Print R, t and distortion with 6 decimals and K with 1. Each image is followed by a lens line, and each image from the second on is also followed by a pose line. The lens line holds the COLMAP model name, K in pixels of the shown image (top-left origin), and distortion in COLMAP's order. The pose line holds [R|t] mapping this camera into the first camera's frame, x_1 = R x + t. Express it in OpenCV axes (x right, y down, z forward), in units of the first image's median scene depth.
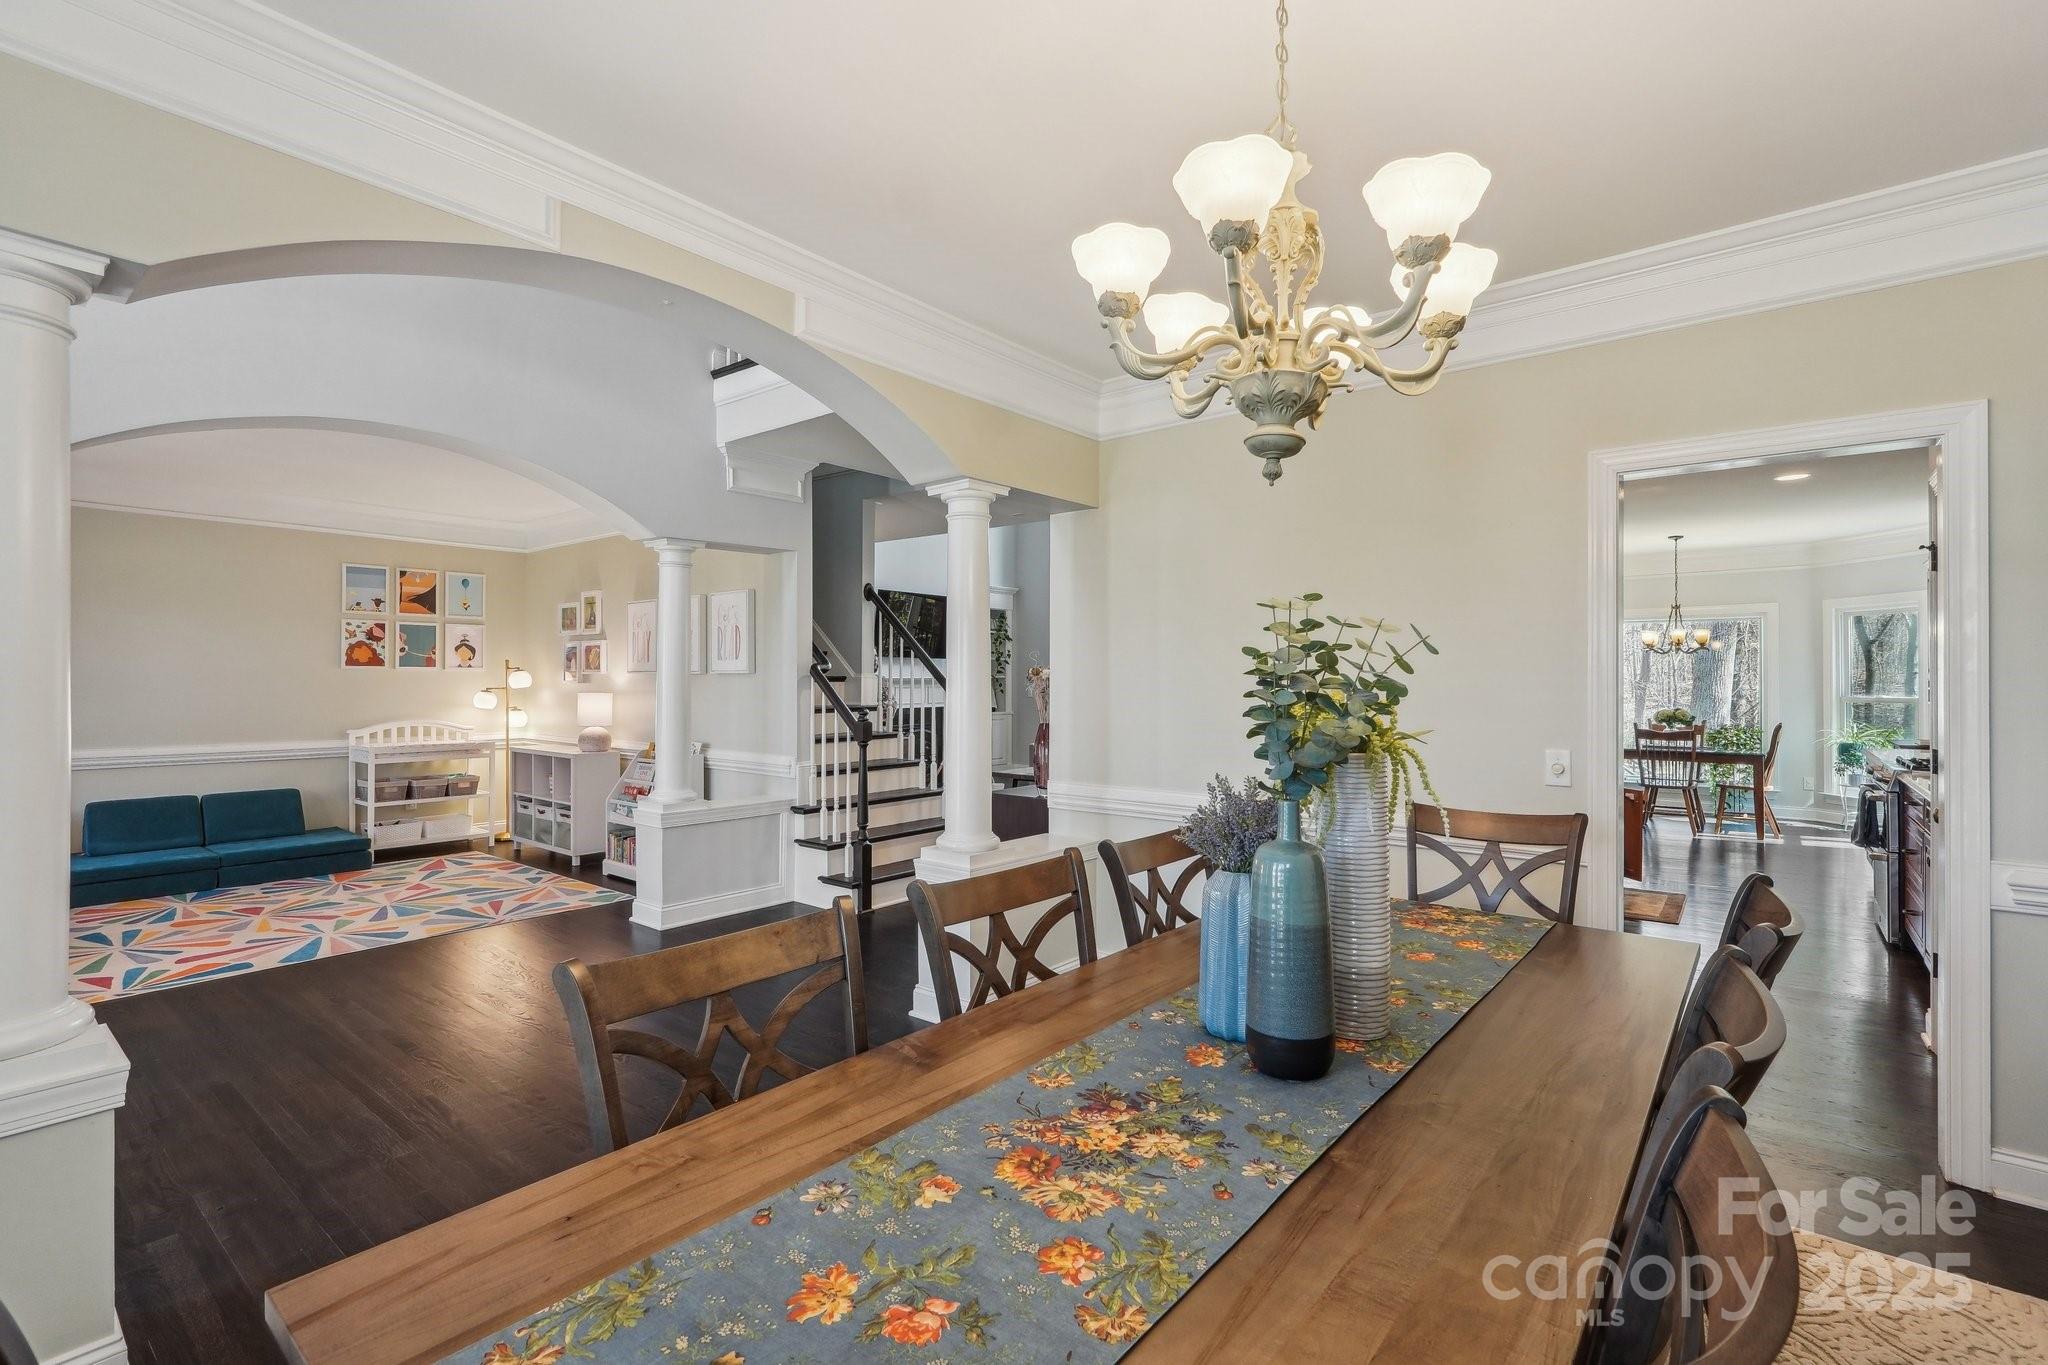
lens RADIAL K [[914.4, 0, 1030.8], [0, 914.4, 676.2], [0, 0, 1]] dist [-0.006725, -0.000352]
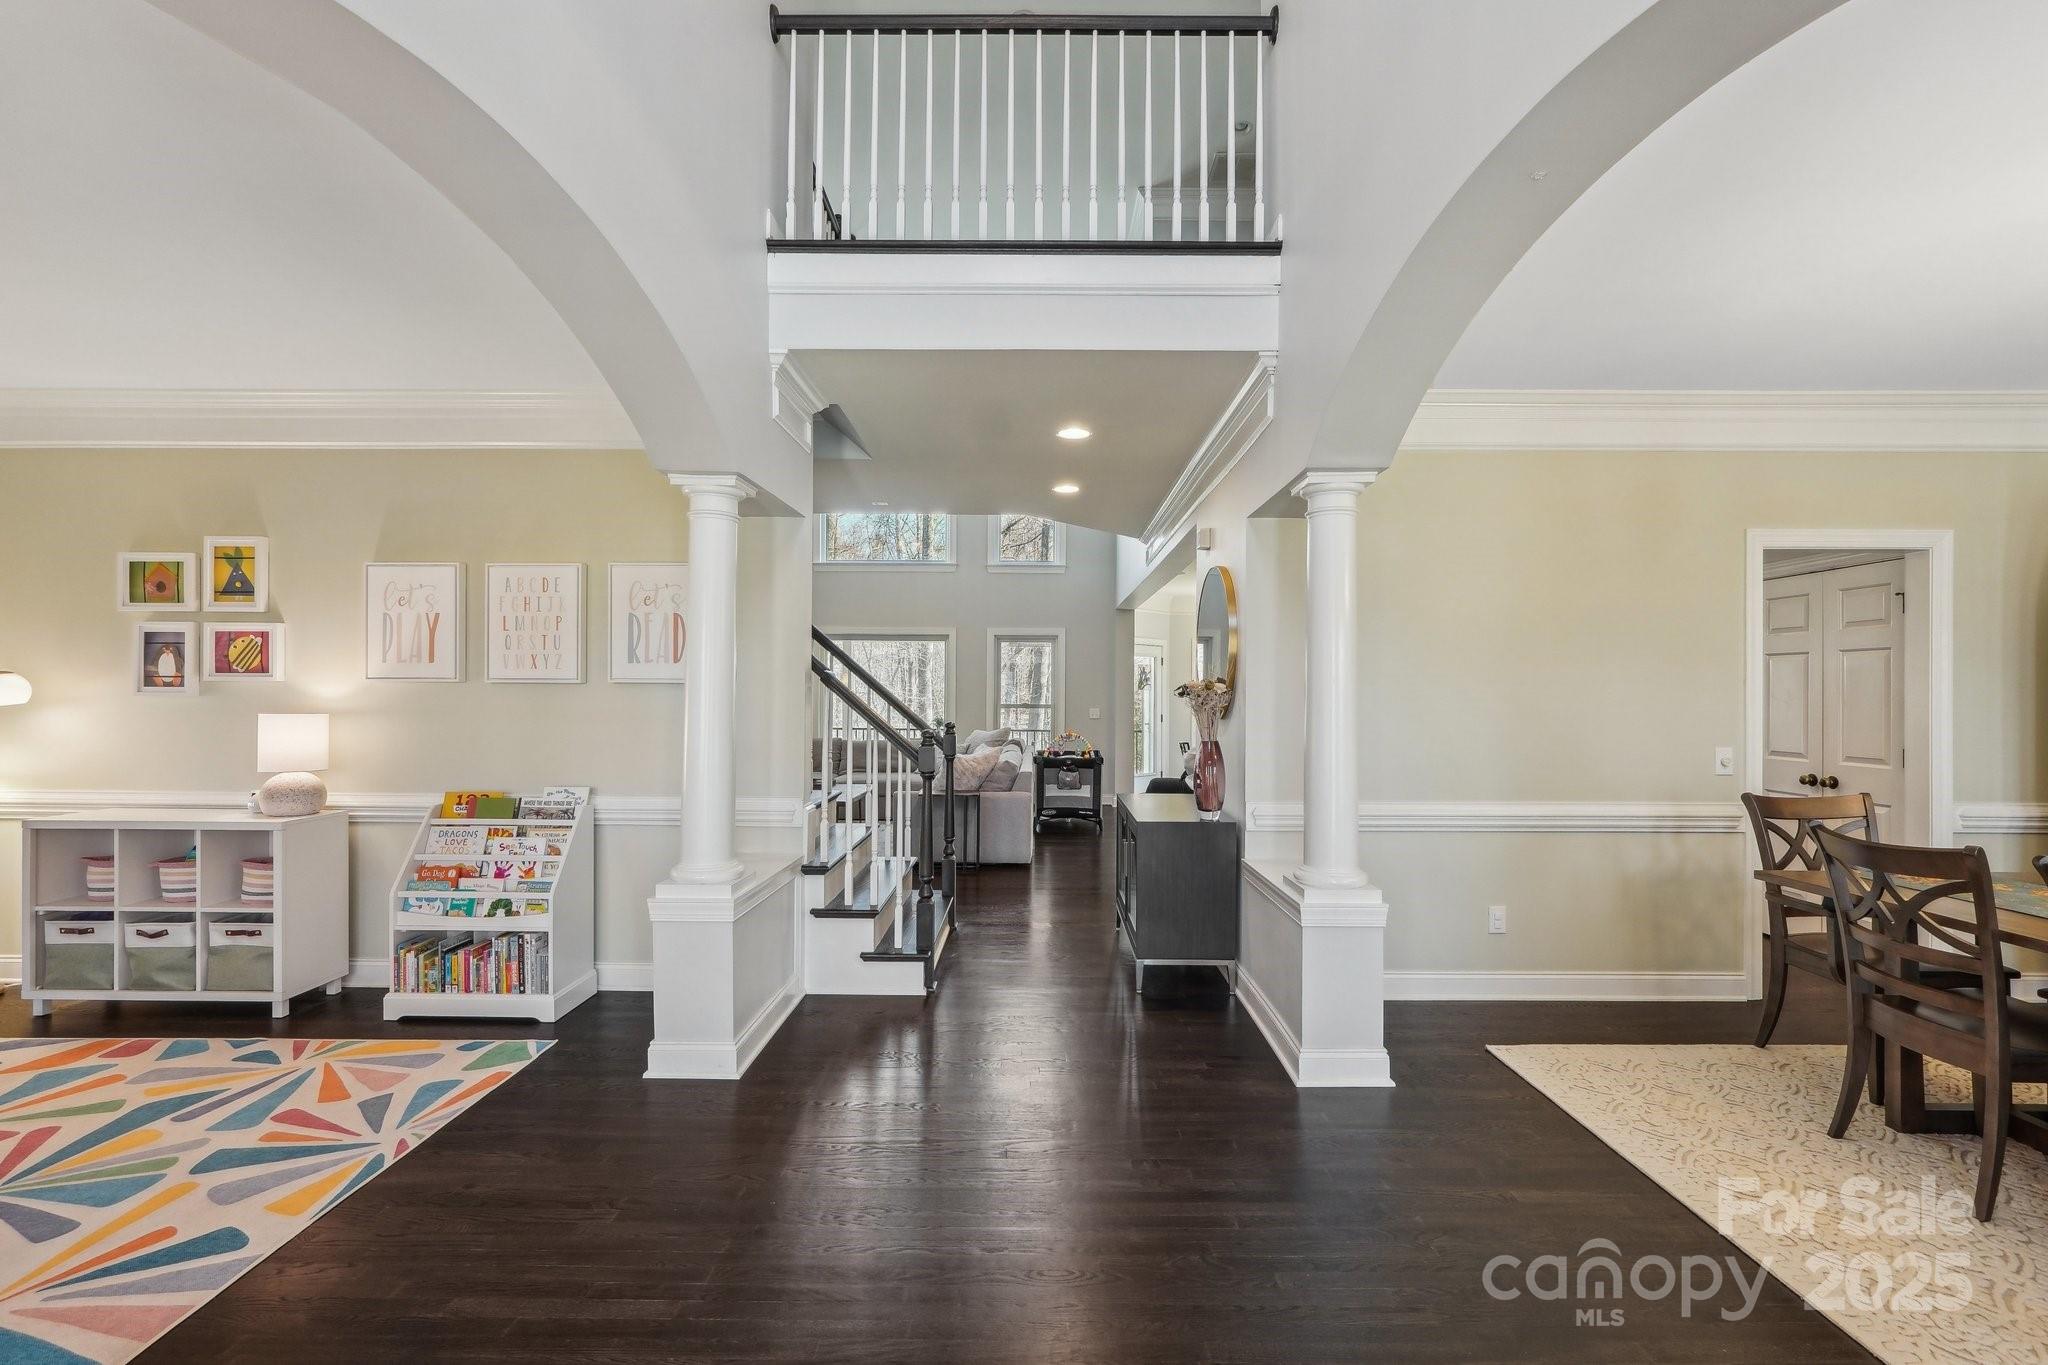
lens RADIAL K [[874.5, 0, 1032.0], [0, 874.5, 693.1], [0, 0, 1]] dist [-0.010190, 0.001960]
pose [[0.789262, 0.002095, 0.614054, -0.437406], [-0.005608, 0.999977, 0.003797, 0.000336], [-0.614032, -0.006440, 0.789255, 0.268885]]
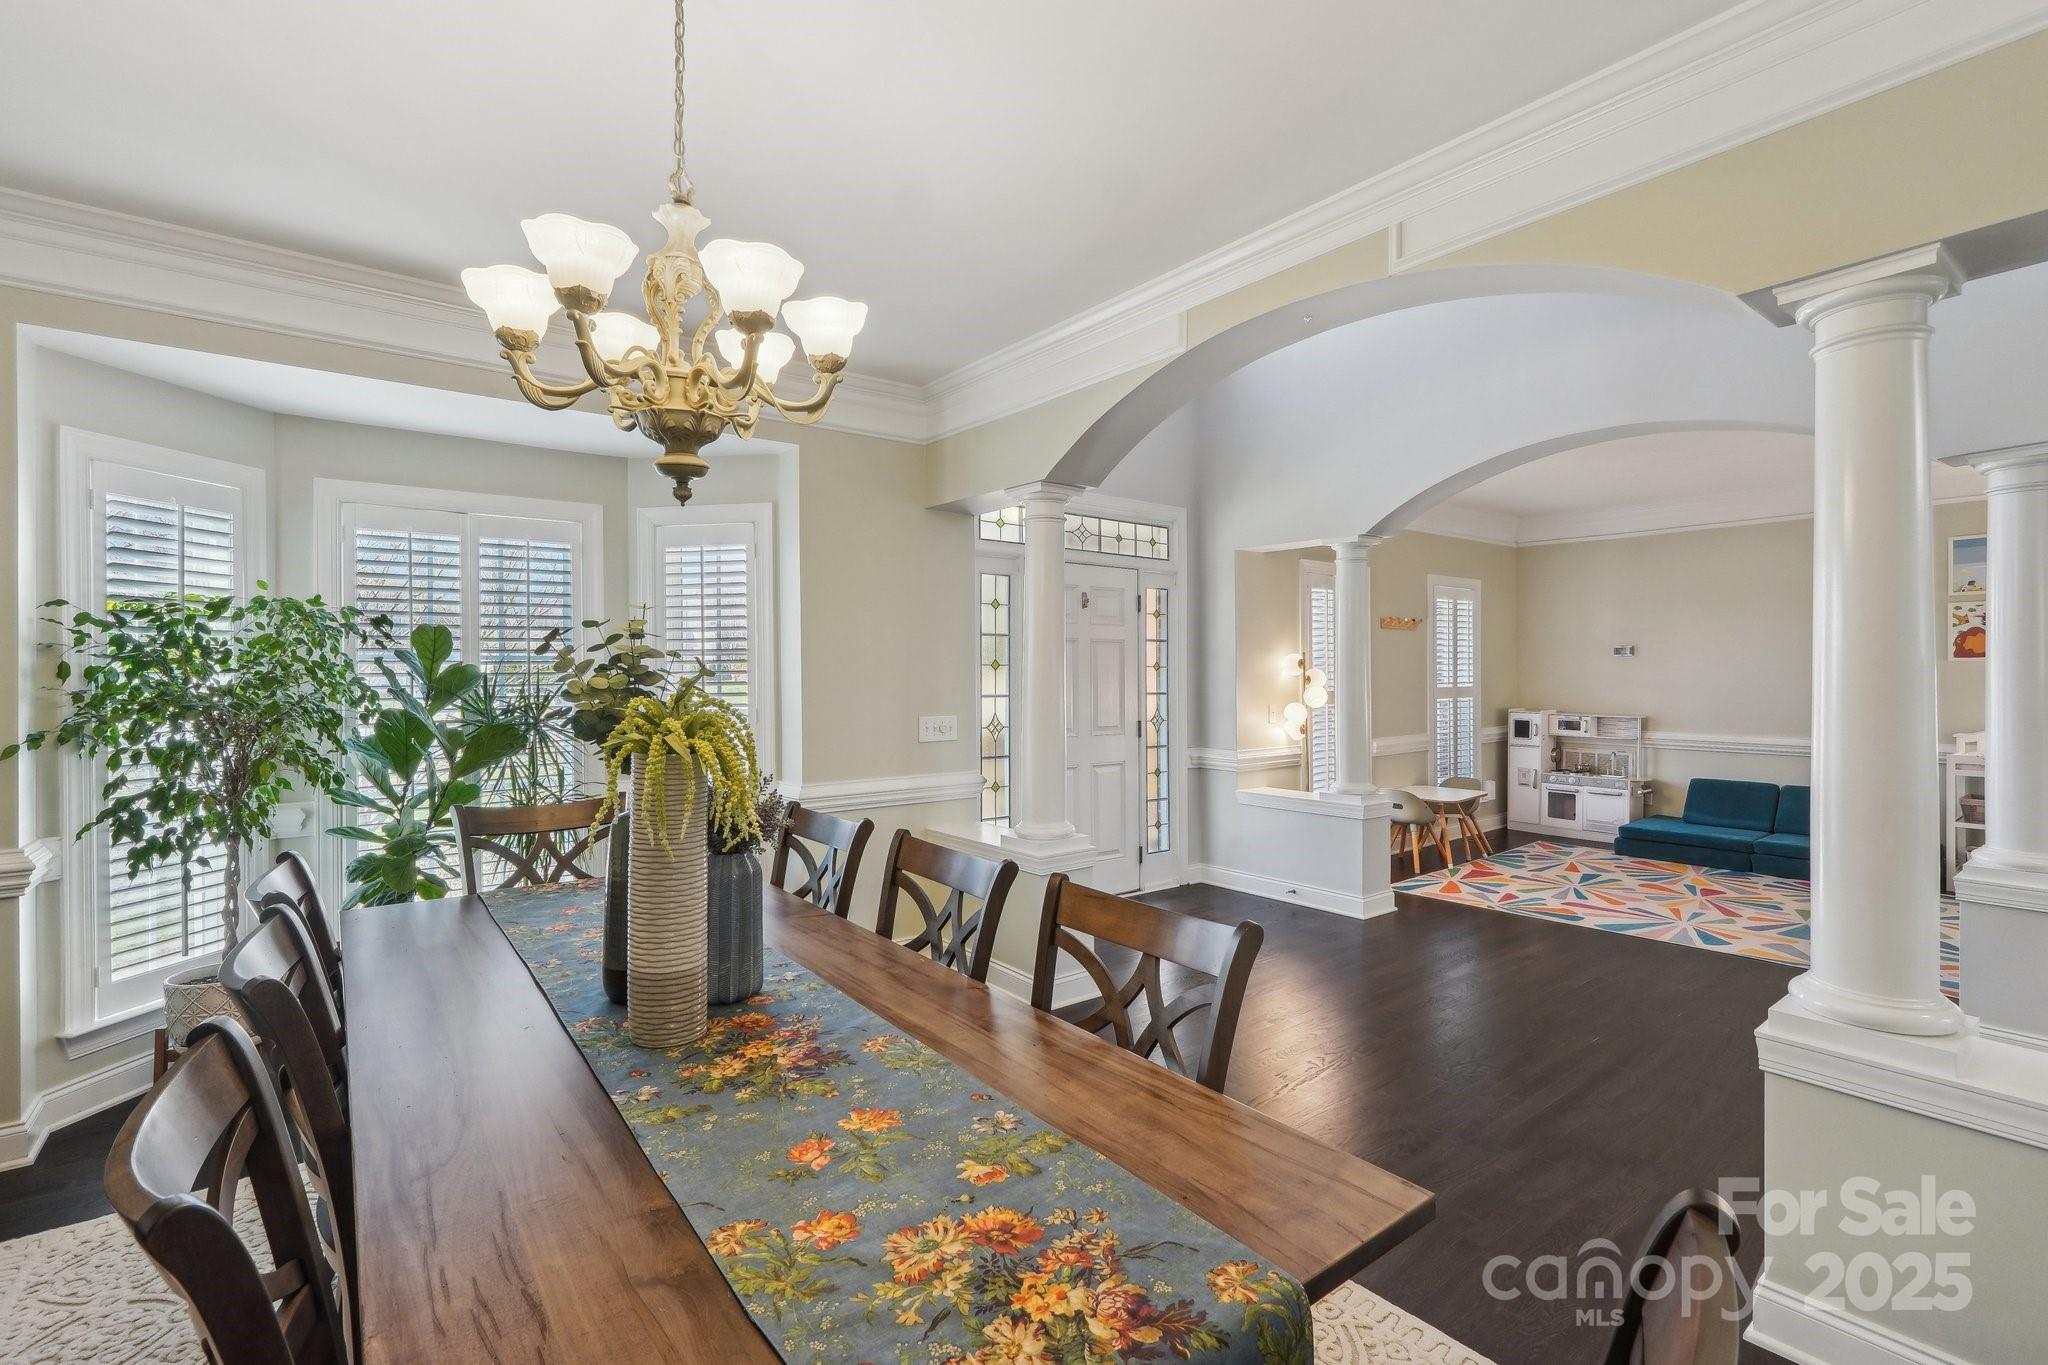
lens RADIAL K [[914.4, 0, 1042.4], [0, 914.4, 670.8], [0, 0, 1]] dist [-0.006725, -0.000352]
pose [[-0.217140, -0.005388, -0.976126, 0.249243], [0.008652, 0.999935, -0.007444, -0.000747], [0.976102, -0.010062, -0.217079, 0.357597]]
